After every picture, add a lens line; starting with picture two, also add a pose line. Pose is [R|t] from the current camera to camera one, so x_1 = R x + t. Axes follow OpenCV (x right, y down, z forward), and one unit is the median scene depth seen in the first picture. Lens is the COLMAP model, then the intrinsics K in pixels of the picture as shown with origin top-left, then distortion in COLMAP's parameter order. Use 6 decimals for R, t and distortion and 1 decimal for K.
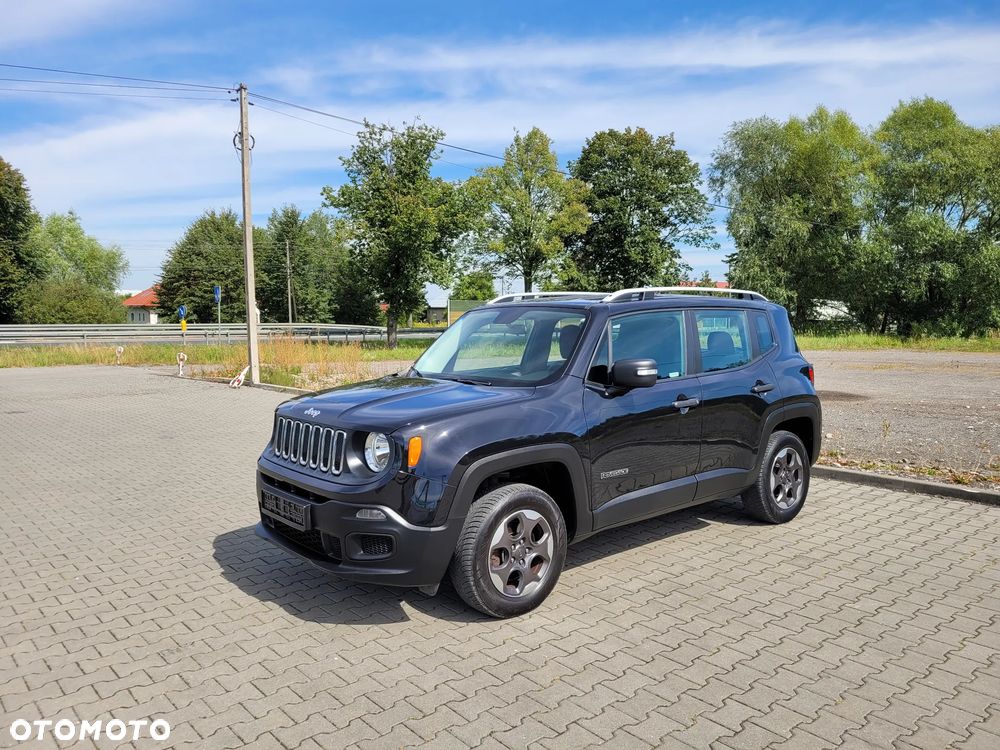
lens RADIAL K [[743.3, 0, 496.1], [0, 743.3, 377.2], [0, 0, 1]] dist [0.047803, -0.007144]
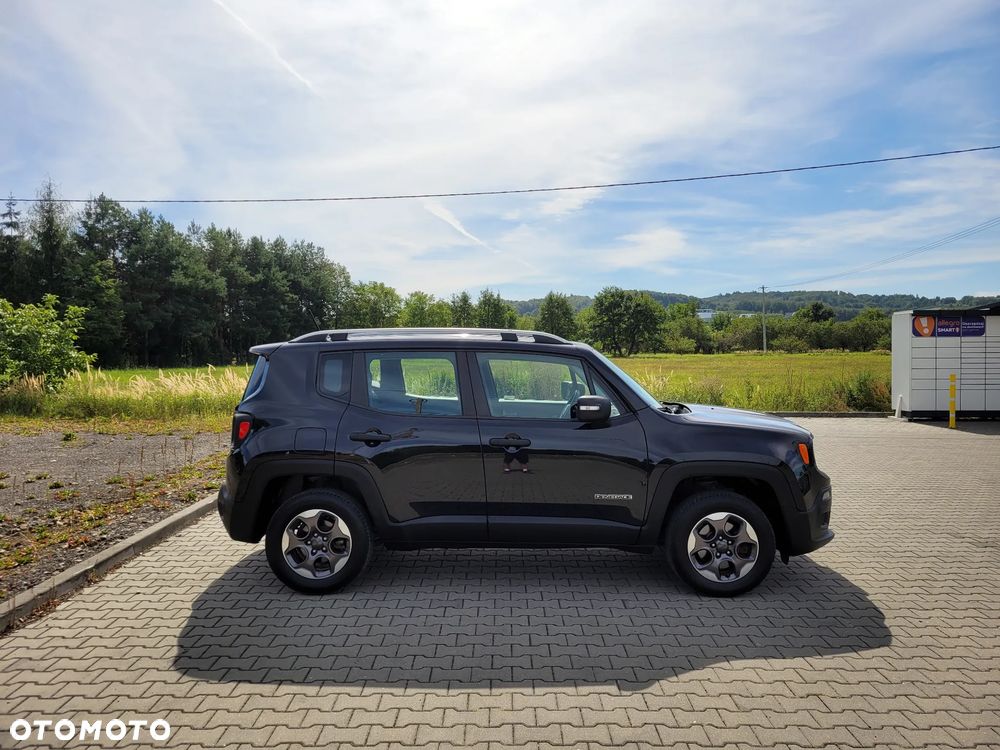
lens RADIAL K [[749.9, 0, 497.1], [0, 749.9, 376.6], [0, 0, 1]] dist [0.044666, -0.012544]
pose [[-0.753469, -0.019173, 0.657204, -0.076533], [0.059518, 0.993482, 0.097220, -0.020832], [-0.654784, 0.112368, -0.747416, 0.241064]]
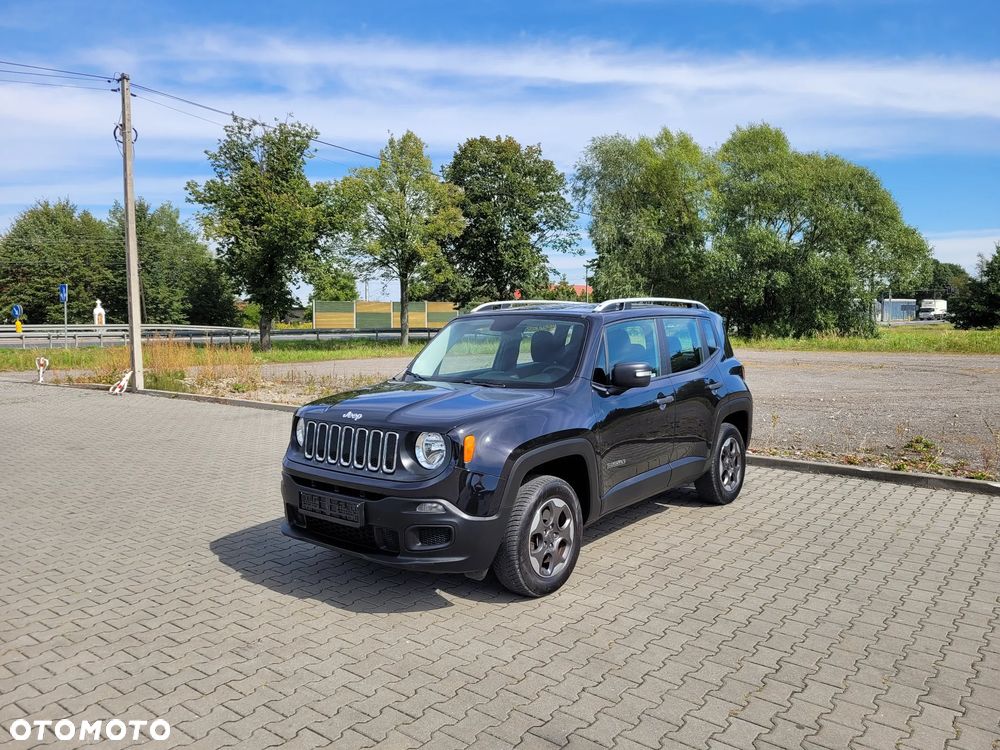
lens RADIAL K [[742.9, 0, 501.1], [0, 742.9, 366.8], [0, 0, 1]] dist [0.055672, -0.032174]
pose [[0.981218, -0.010611, 0.192611, -0.024298], [0.013500, 0.999815, -0.013694, -0.000507], [-0.192430, 0.016037, 0.981180, -0.008073]]
